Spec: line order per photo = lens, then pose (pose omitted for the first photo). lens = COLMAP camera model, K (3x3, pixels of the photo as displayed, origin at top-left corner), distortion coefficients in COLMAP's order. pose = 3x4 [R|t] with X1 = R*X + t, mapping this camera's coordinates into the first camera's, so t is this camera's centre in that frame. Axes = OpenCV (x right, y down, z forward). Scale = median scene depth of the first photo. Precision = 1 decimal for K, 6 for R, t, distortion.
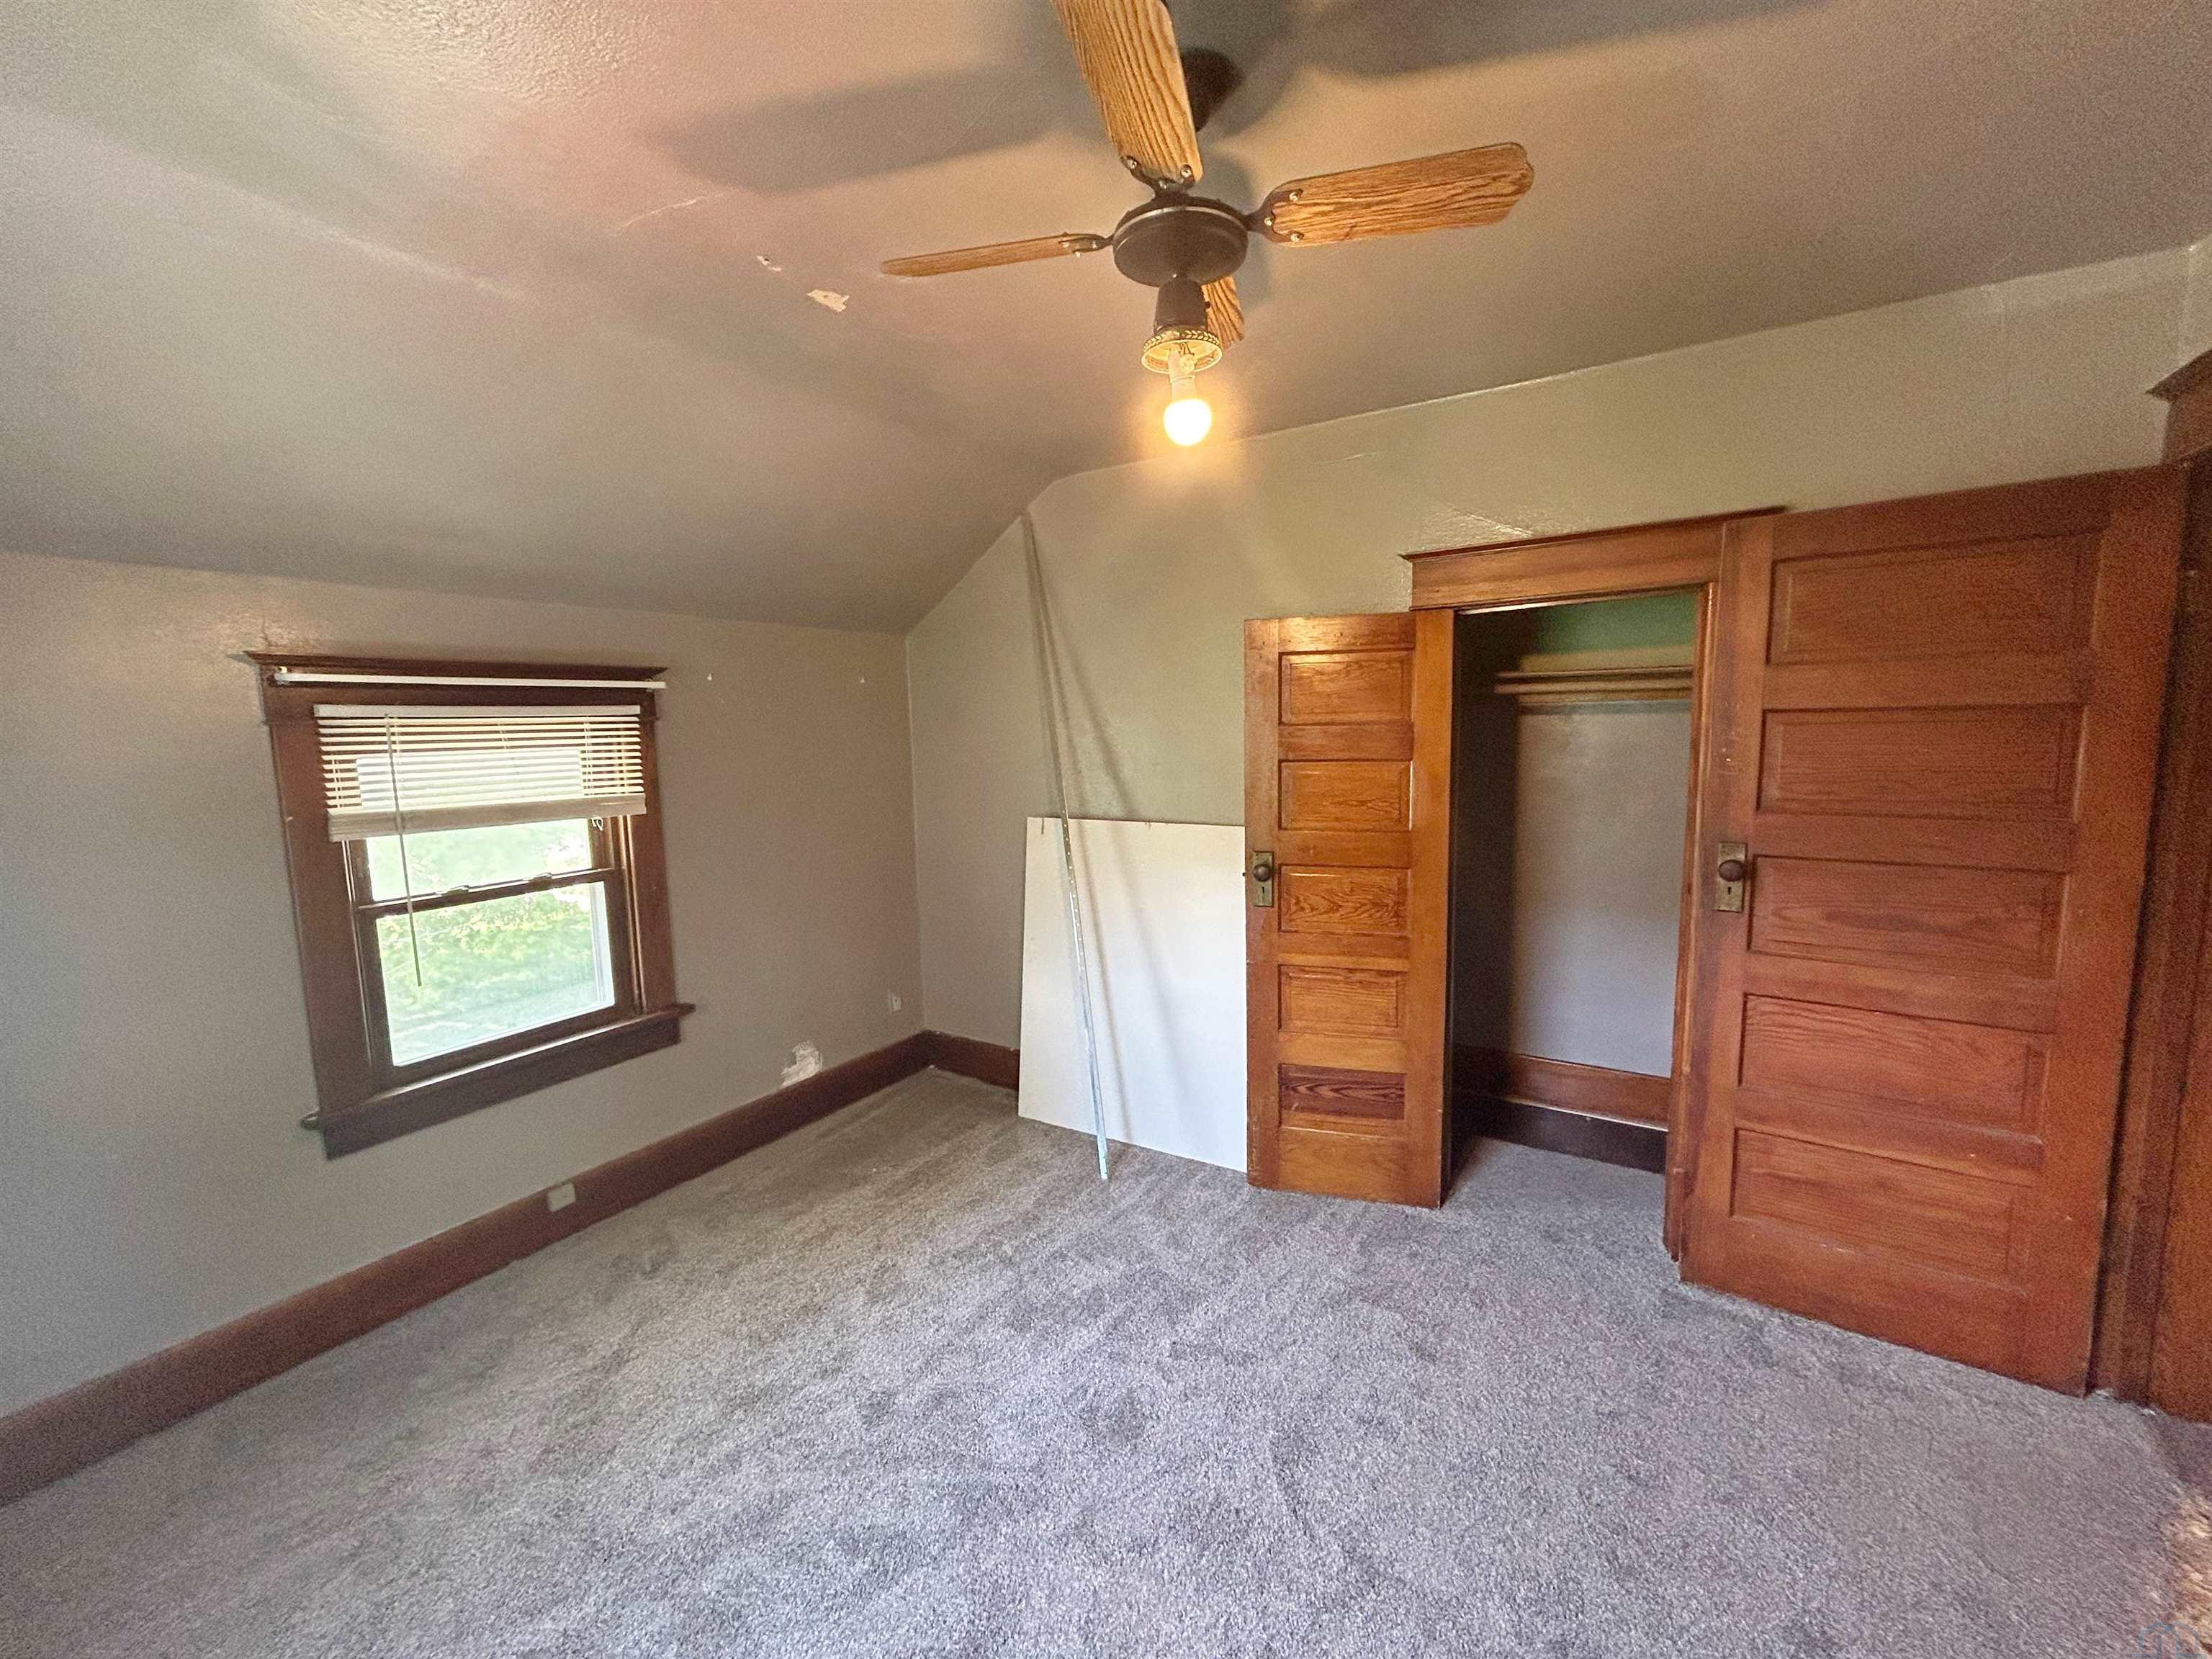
lens RADIAL K [[880.6, 0, 1113.1], [0, 880.6, 823.8], [0, 0, 1]] dist [0.000766, -0.000010]
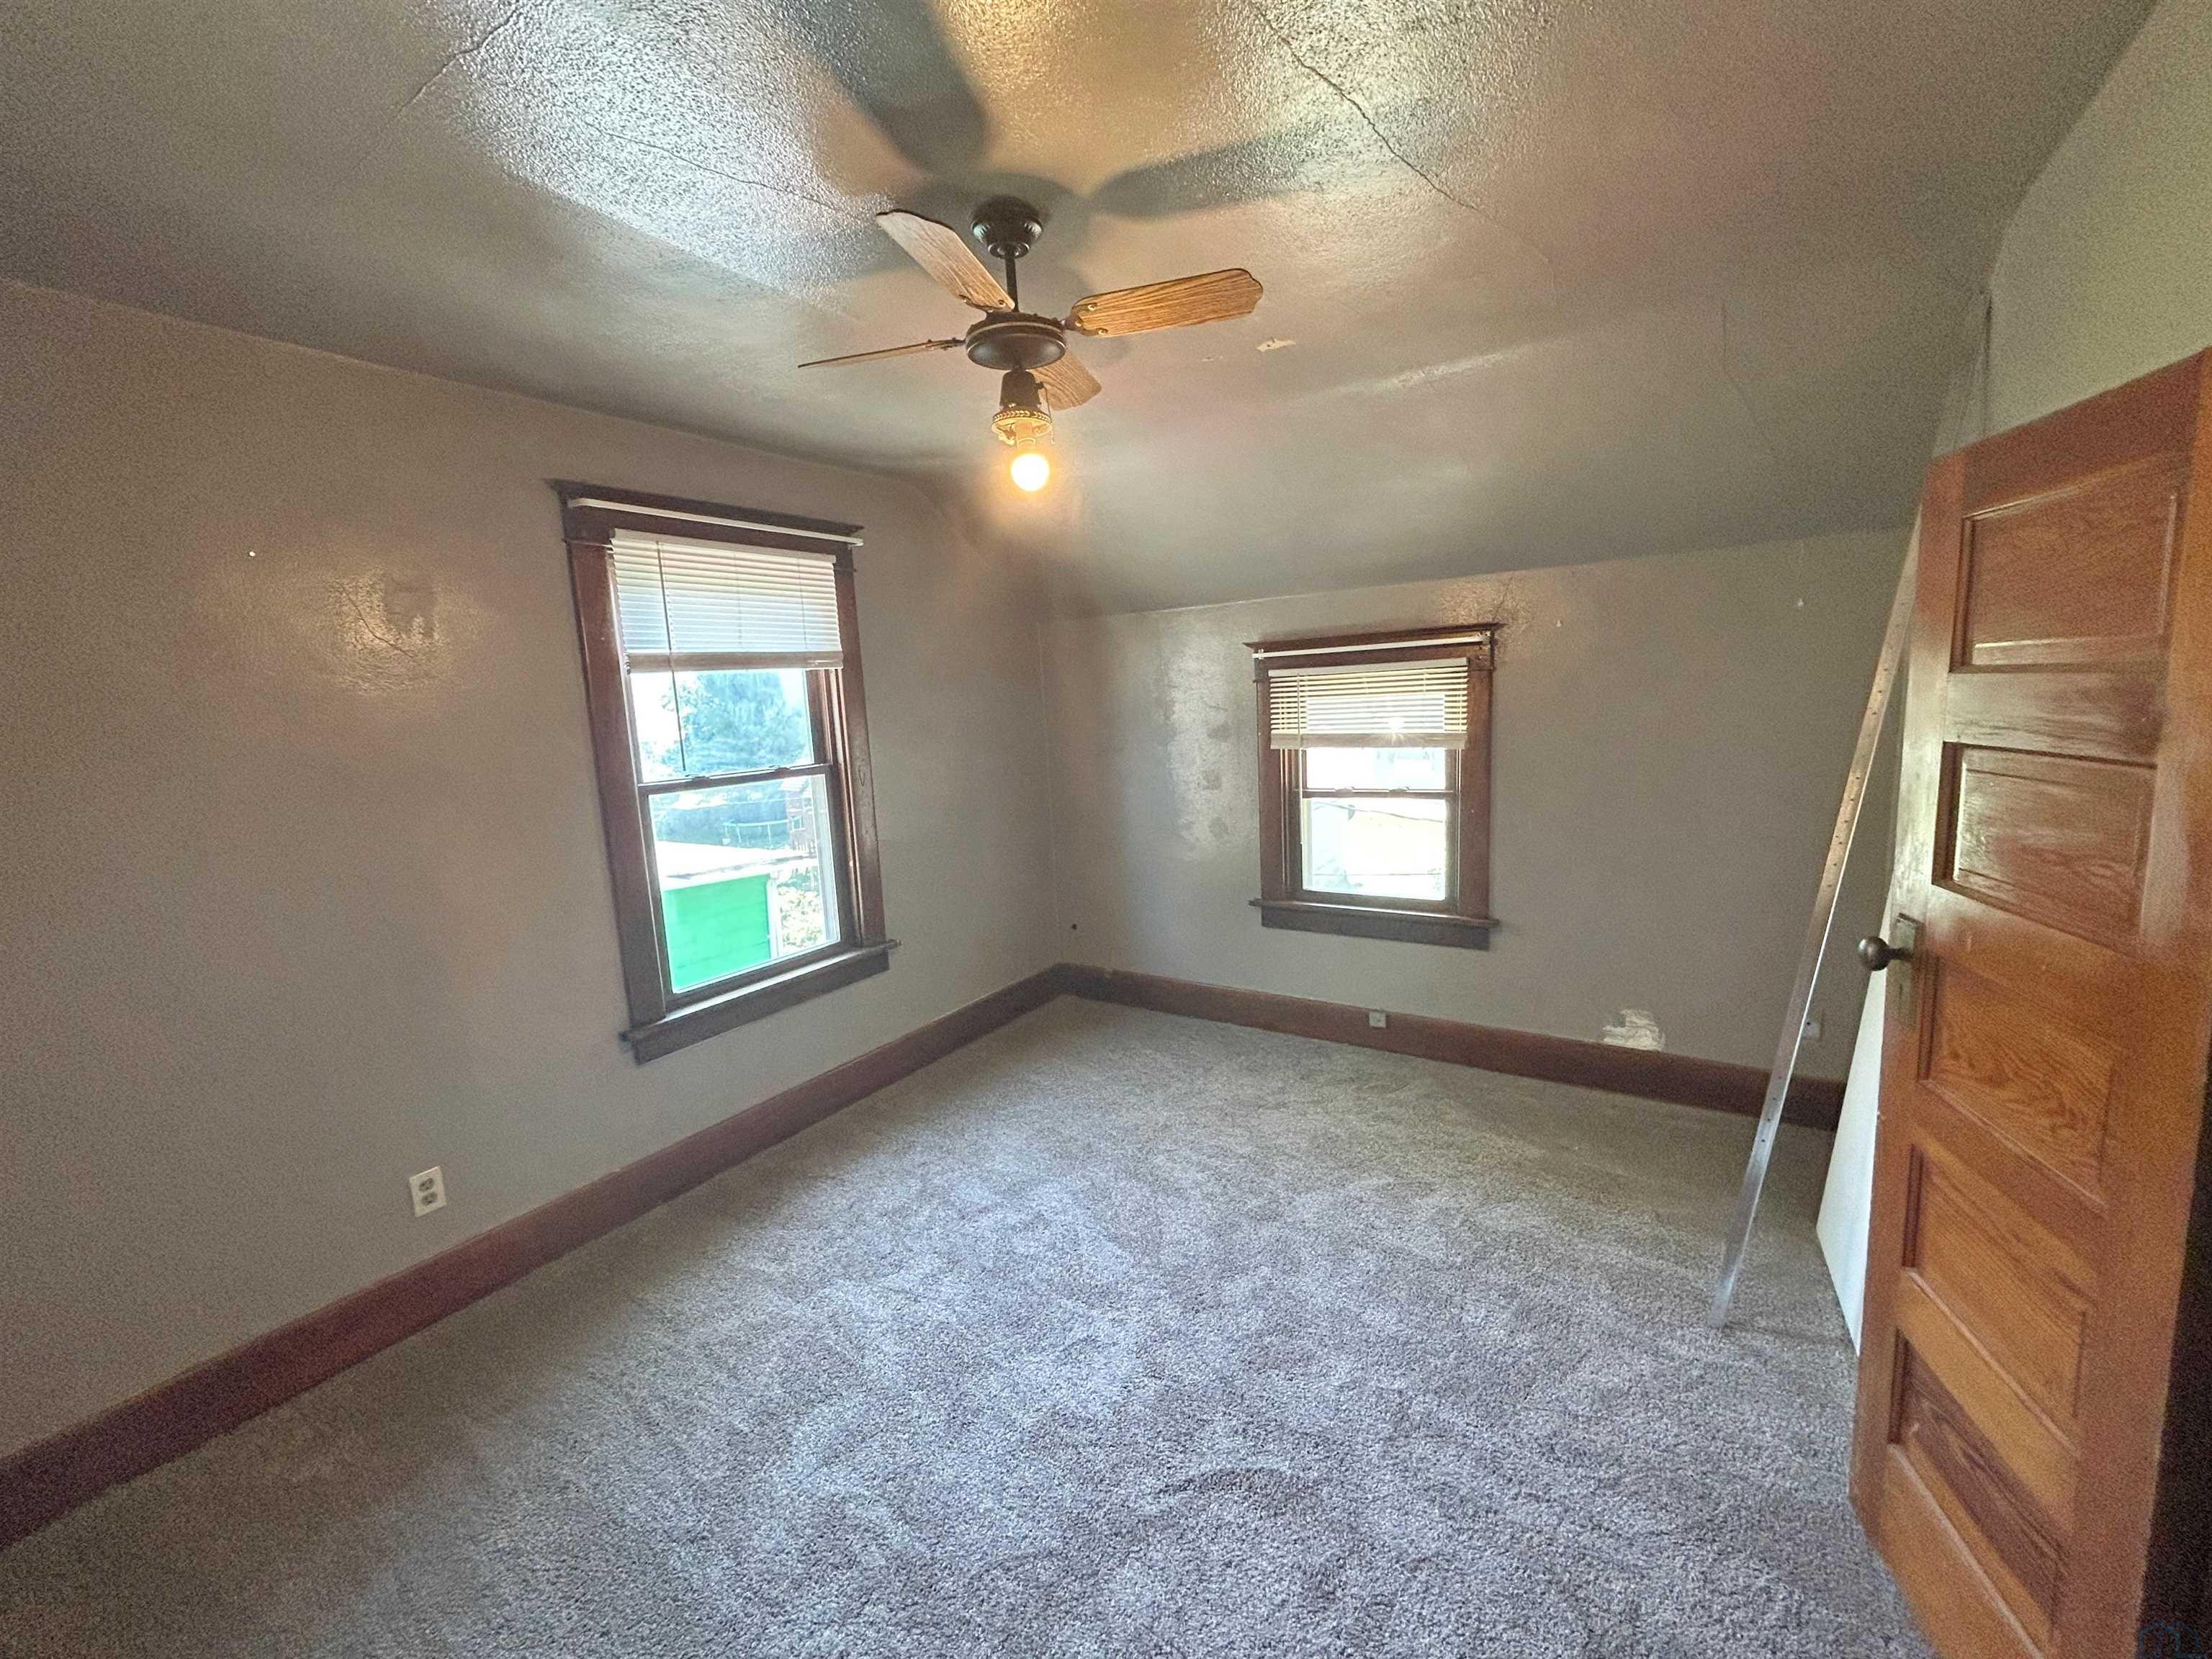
lens RADIAL K [[880.6, 0, 1113.1], [0, 880.6, 823.8], [0, 0, 1]] dist [0.000766, -0.000010]
pose [[0.002286, 0.160629, -0.987012, 0.751003], [-0.068757, 0.984704, 0.160094, -0.079911], [0.997631, 0.067498, 0.013296, 0.587988]]
